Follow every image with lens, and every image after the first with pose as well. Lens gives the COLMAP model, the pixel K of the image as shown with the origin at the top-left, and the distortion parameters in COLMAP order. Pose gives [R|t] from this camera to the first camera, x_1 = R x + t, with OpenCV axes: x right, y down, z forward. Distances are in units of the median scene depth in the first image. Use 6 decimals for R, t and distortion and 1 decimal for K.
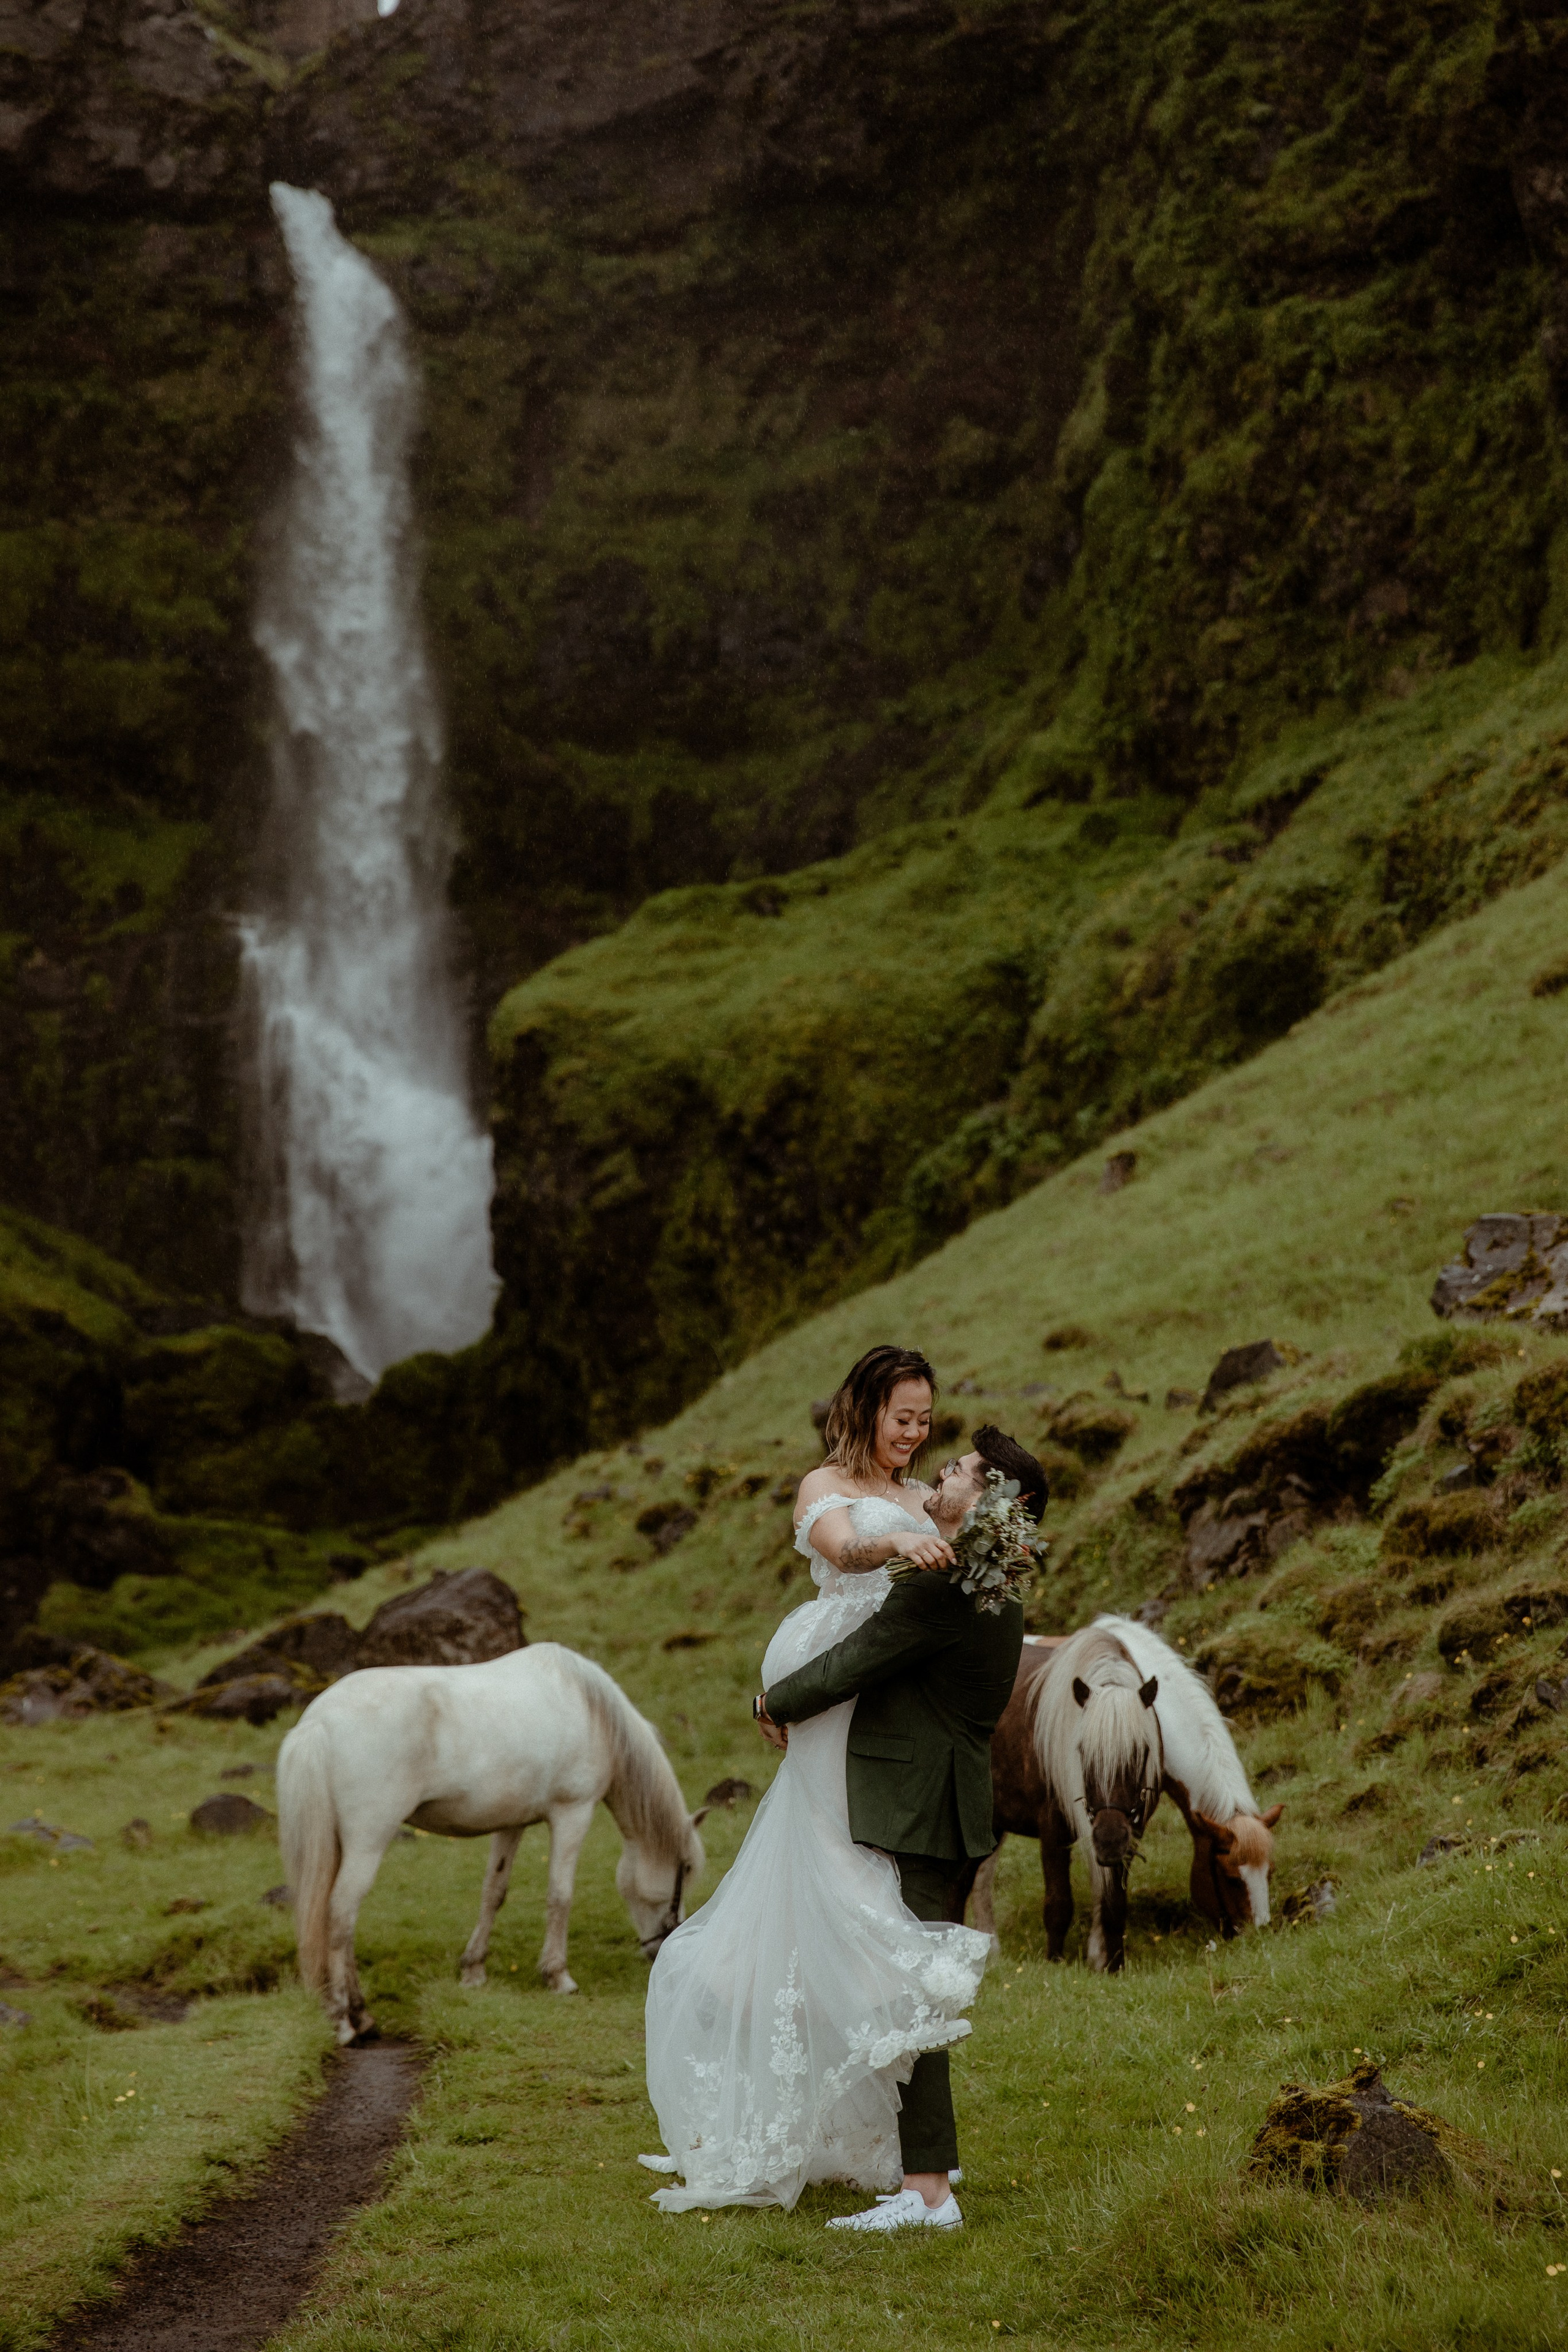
lens RADIAL K [[4468.4, 0, 782.5], [0, 4468.4, 1212.4], [0, 0, 1]] dist [-0.001197, -0.062528]
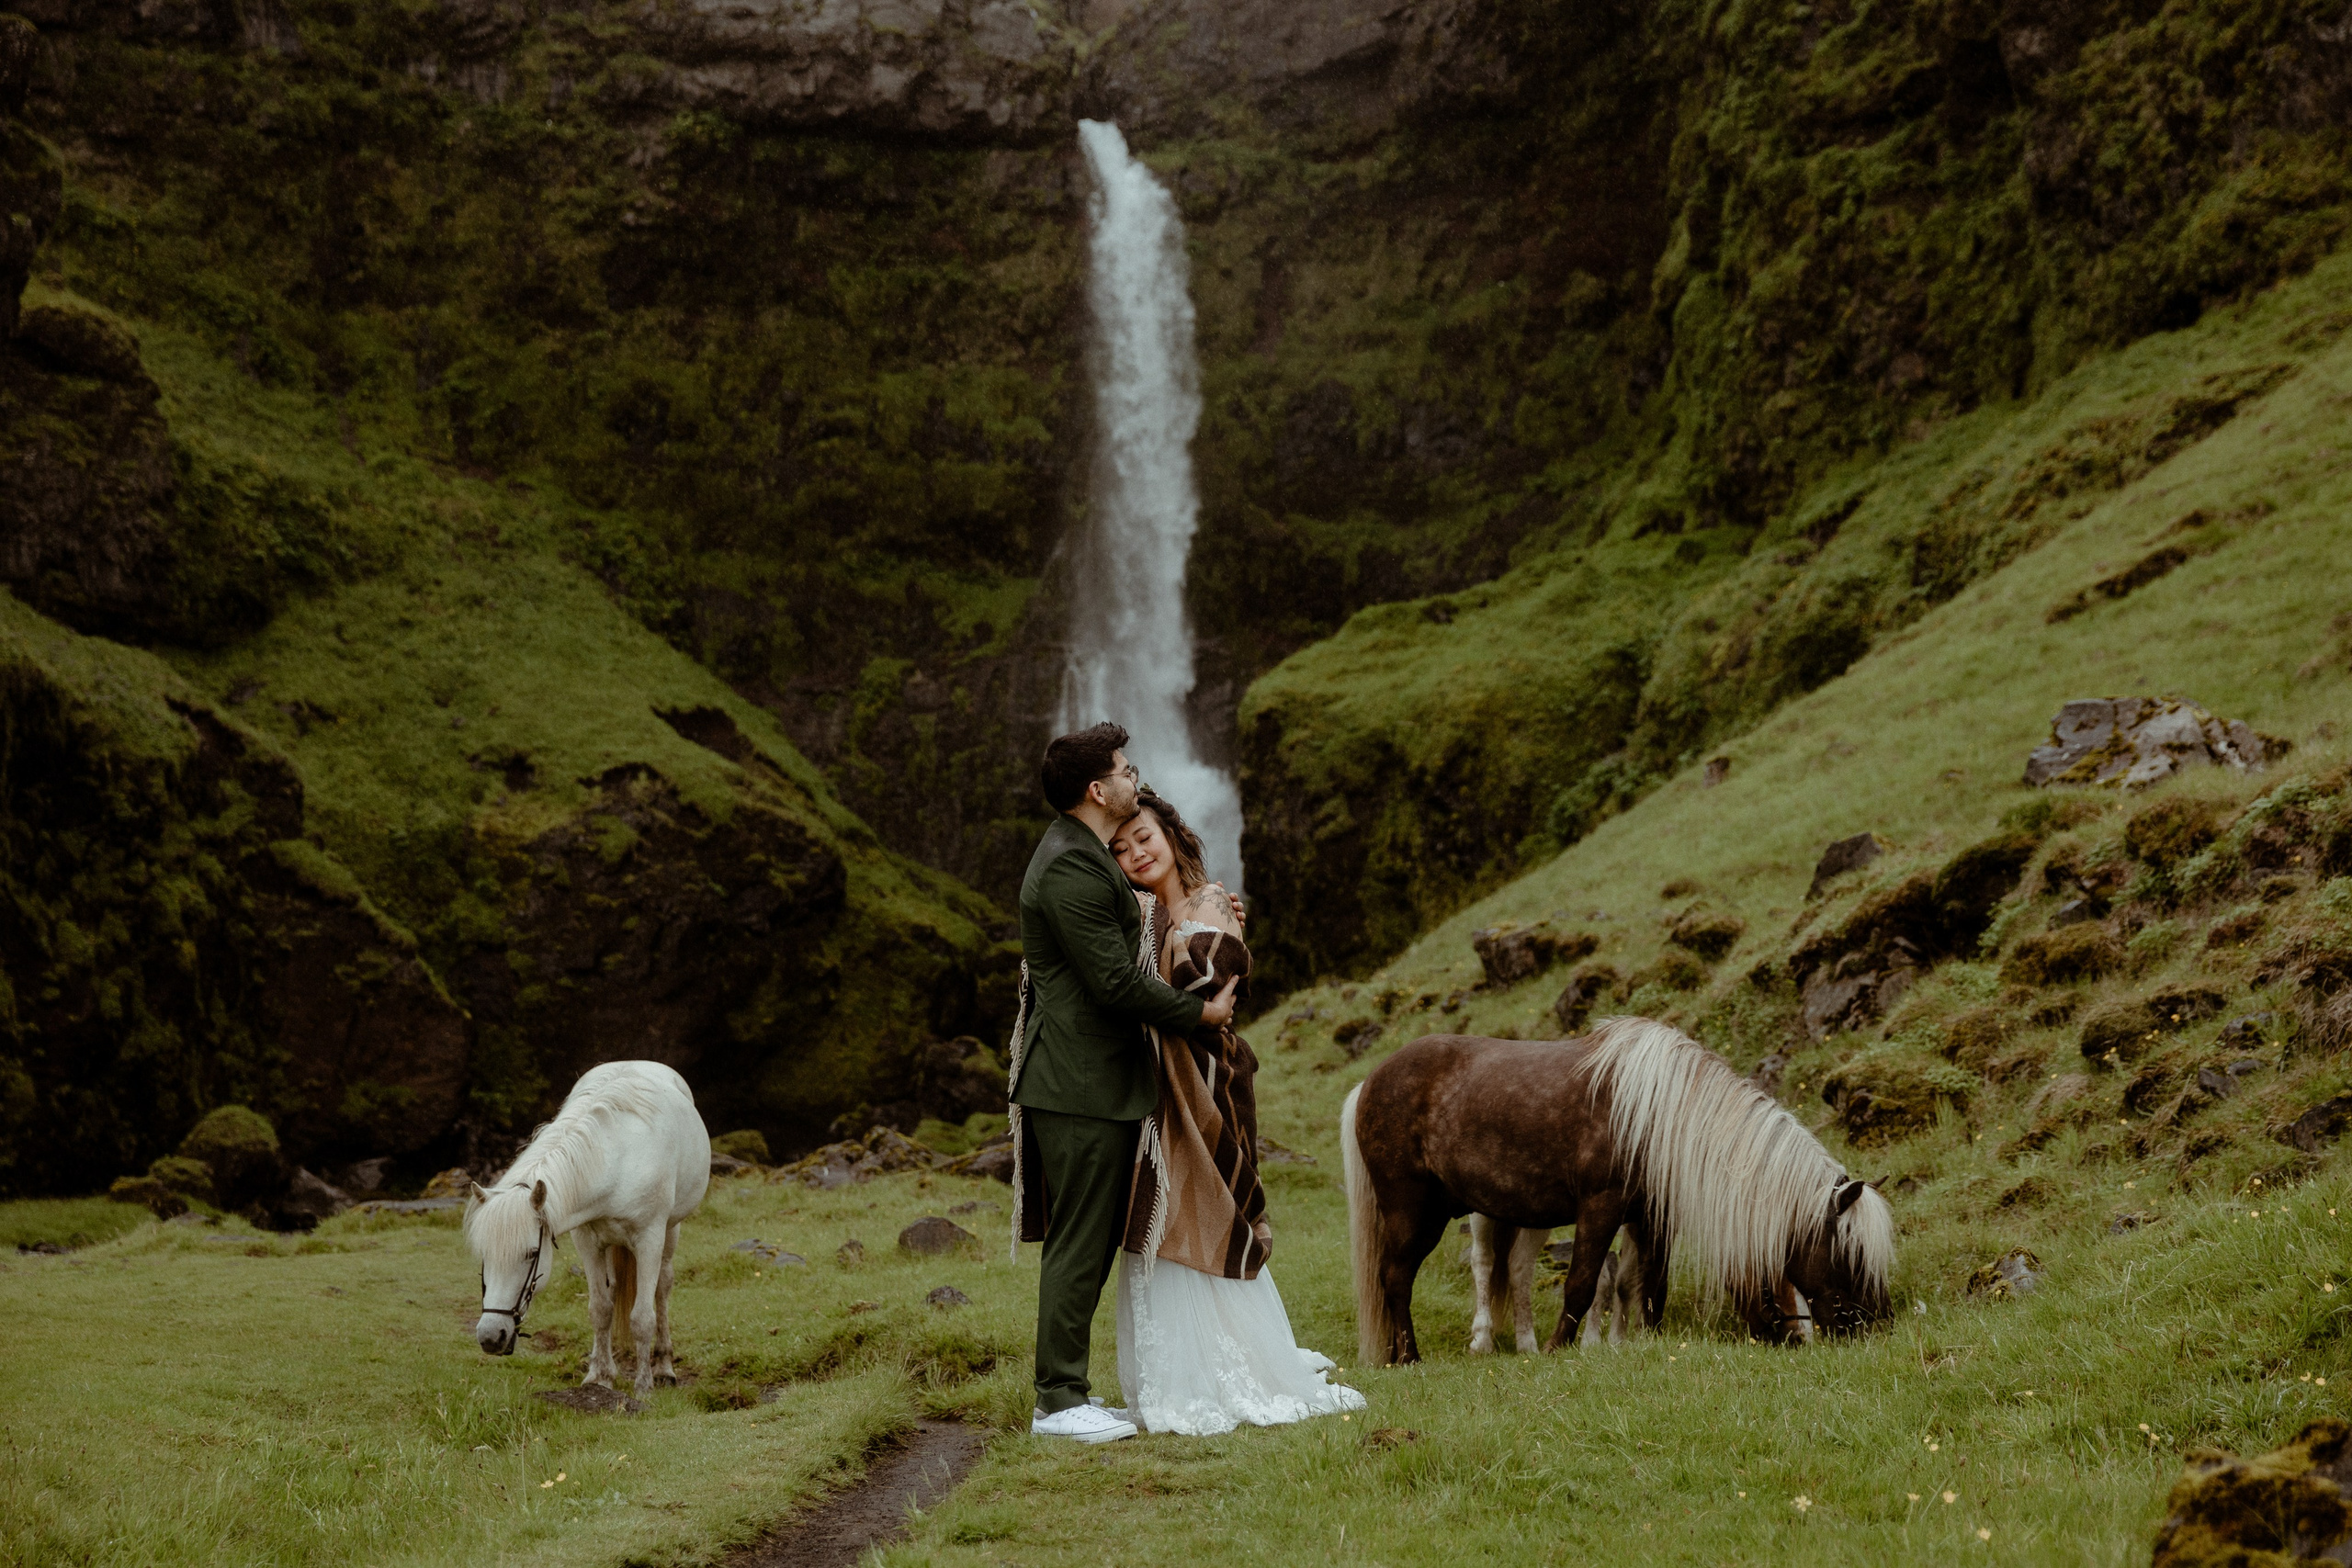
lens RADIAL K [[3105.8, 0, 1168.1], [0, 3105.8, 803.8], [0, 0, 1]] dist [0.013031, -0.030491]
pose [[0.995379, -0.017026, -0.094507, 0.001944], [0.014567, 0.999539, -0.026643, 0.012817], [0.094917, 0.025144, 0.995168, 0.062370]]
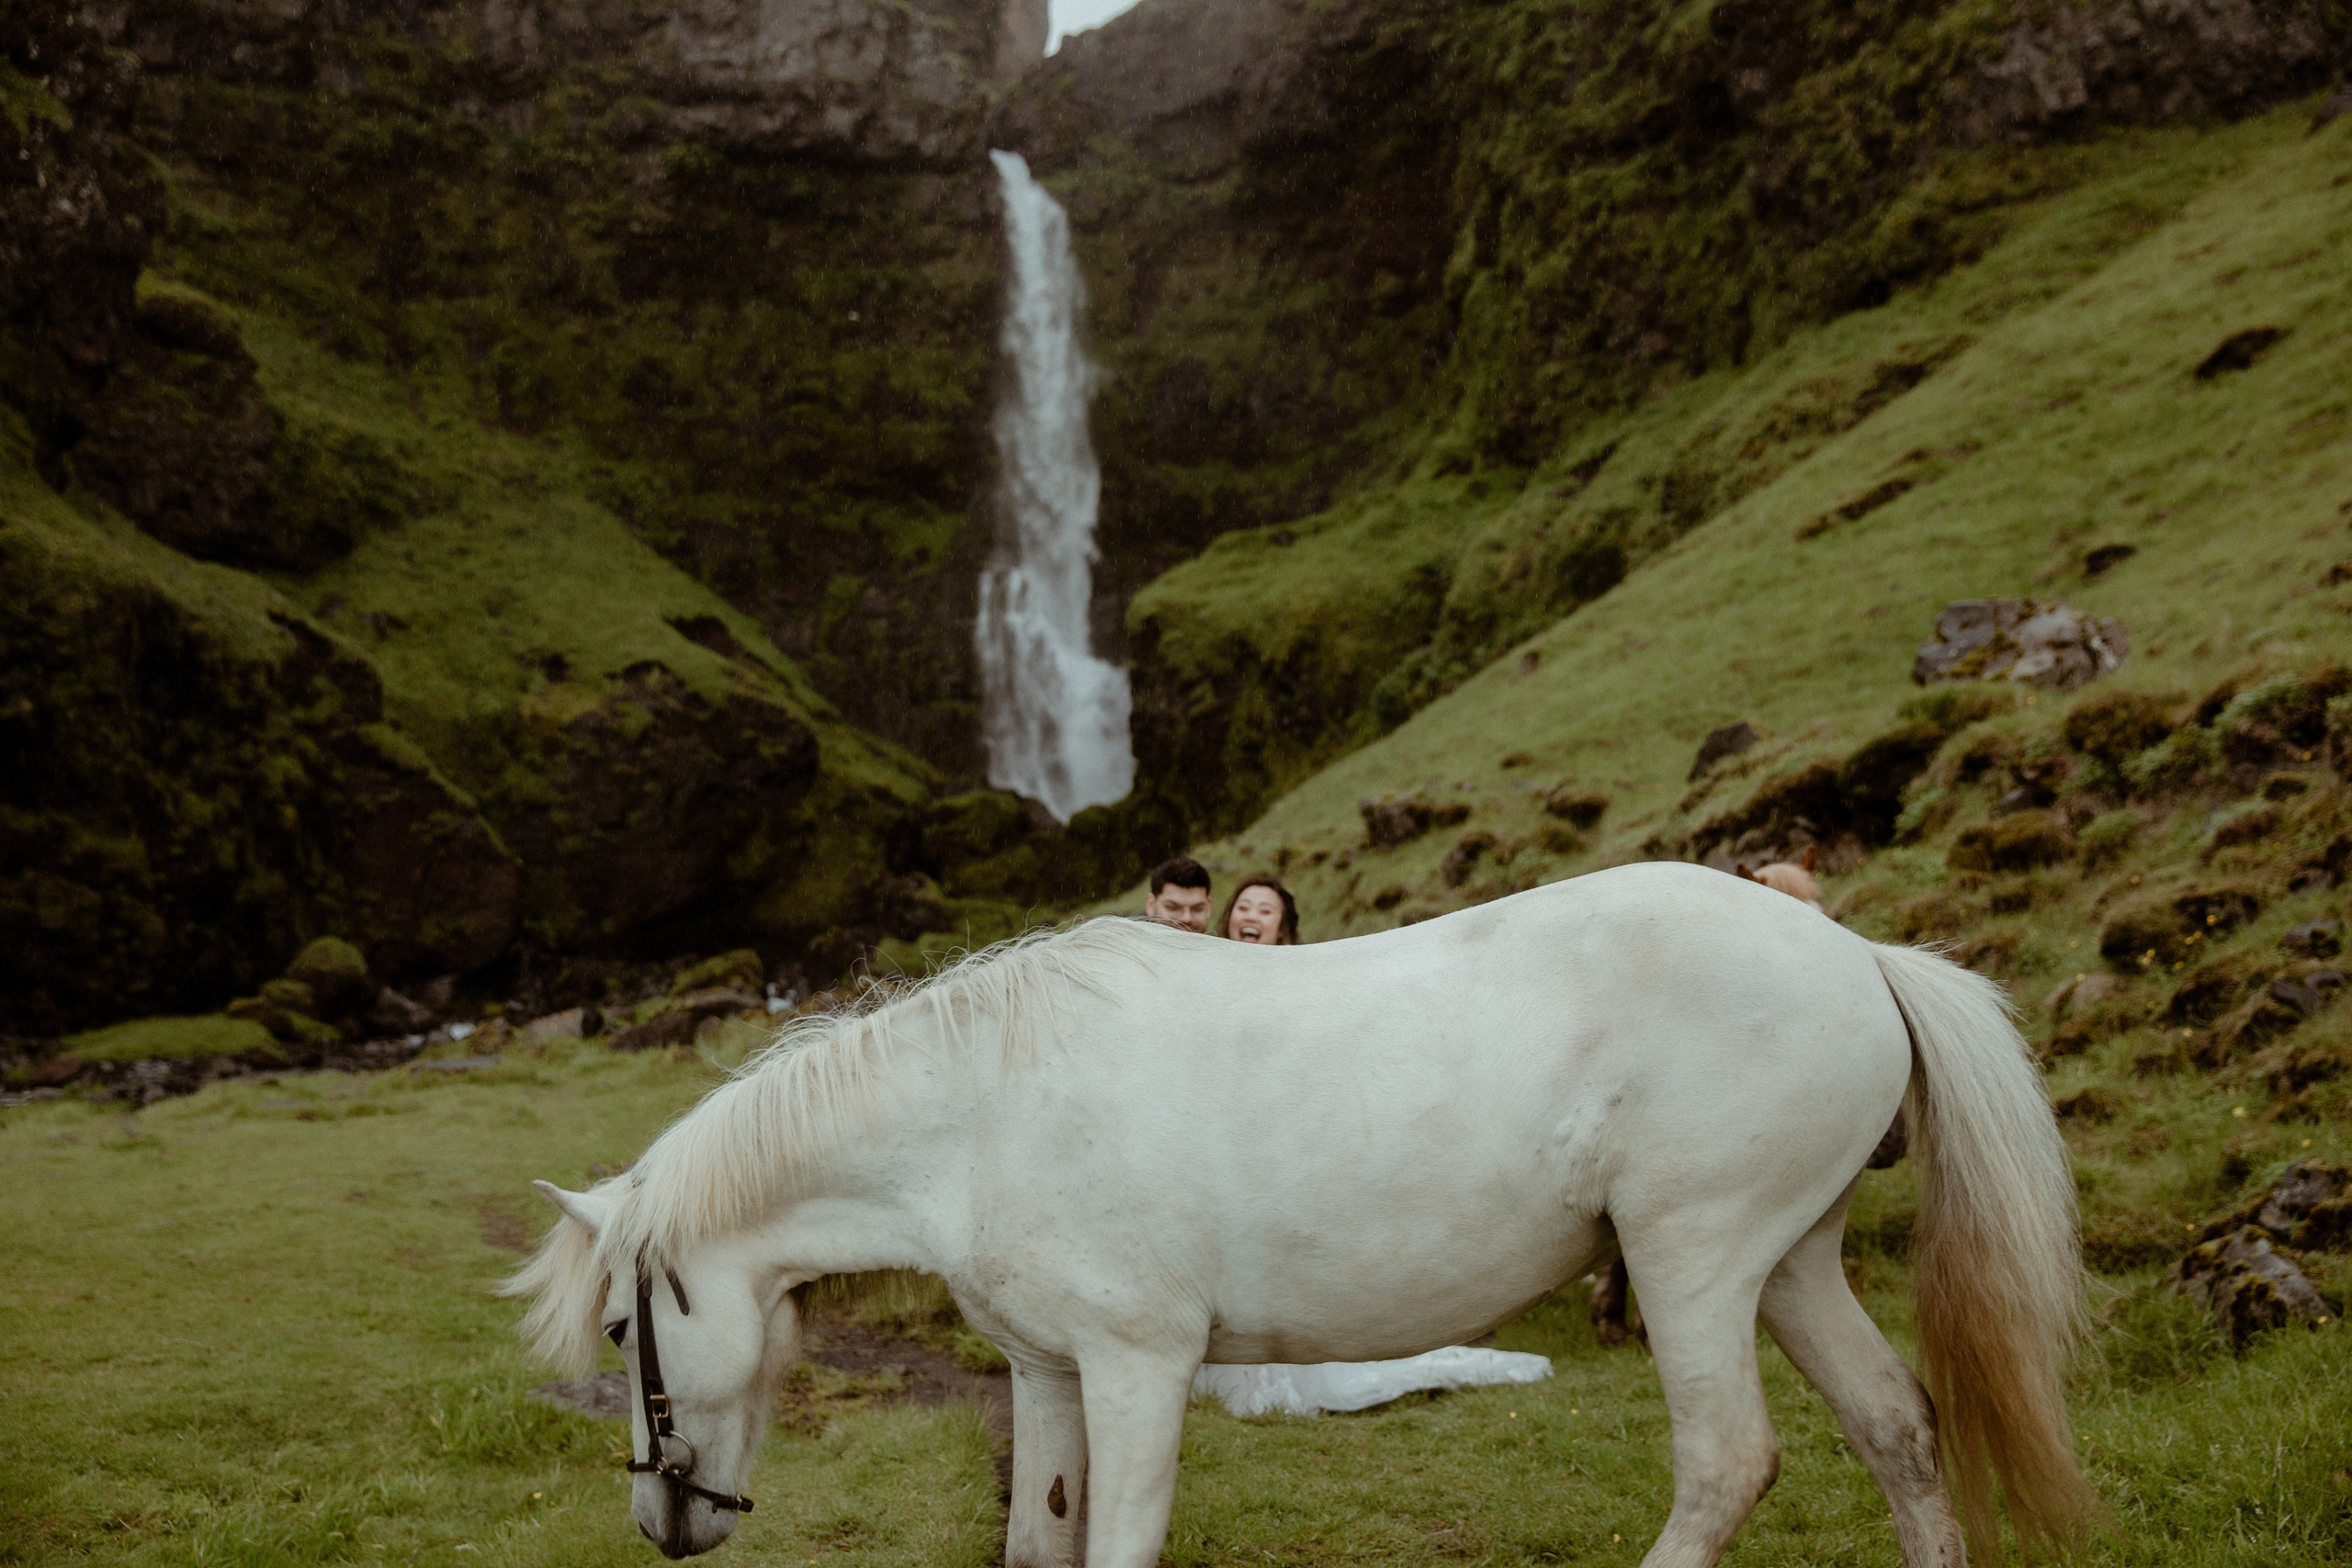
lens RADIAL K [[2326.3, 0, 1171.5], [0, 2326.3, 797.4], [0, 0, 1]] dist [0.032745, -0.022727]
pose [[0.998669, -0.023257, -0.046026, -0.008709], [0.024303, 0.999456, 0.022303, 0.010212], [0.045482, -0.023392, 0.998691, 0.102642]]
